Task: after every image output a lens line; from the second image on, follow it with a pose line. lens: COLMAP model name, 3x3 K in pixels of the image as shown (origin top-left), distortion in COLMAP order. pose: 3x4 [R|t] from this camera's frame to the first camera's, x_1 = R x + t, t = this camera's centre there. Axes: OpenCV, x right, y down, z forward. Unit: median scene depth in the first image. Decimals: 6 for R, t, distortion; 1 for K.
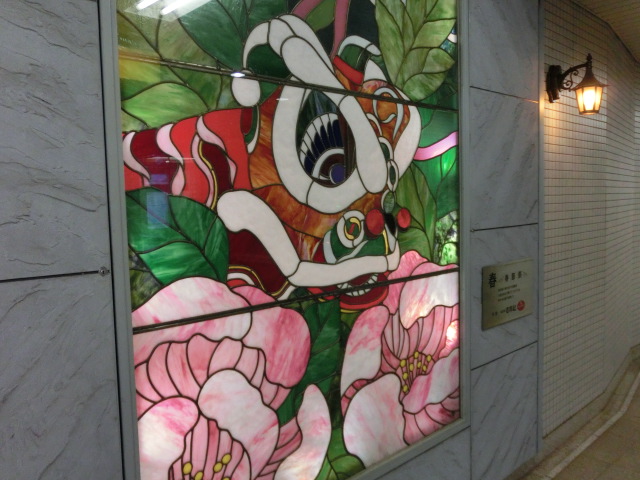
lens RADIAL K [[544.9, 0, 321.1], [0, 544.9, 230.7], [0, 0, 1]] dist [-0.006272, 0.018116]
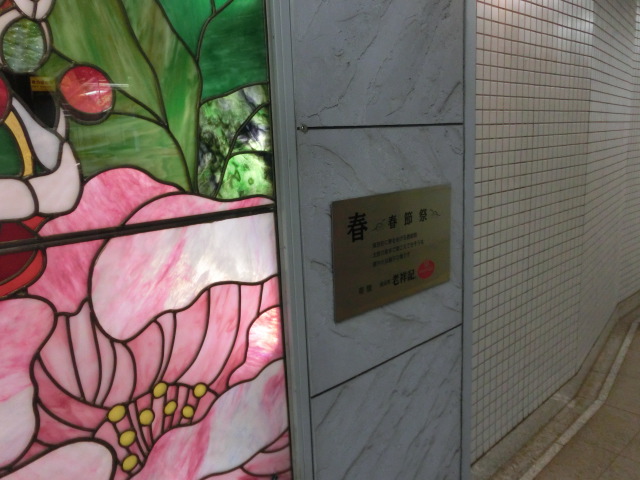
lens RADIAL K [[516.1, 0, 320.0], [0, 516.1, 240.0], [0, 0, 1]] dist [-0.010355, -0.000182]
pose [[0.999578, -0.024342, -0.015825, 0.308430], [0.026113, 0.992004, 0.123478, 0.044166], [0.012693, -0.123839, 0.992221, 0.543528]]
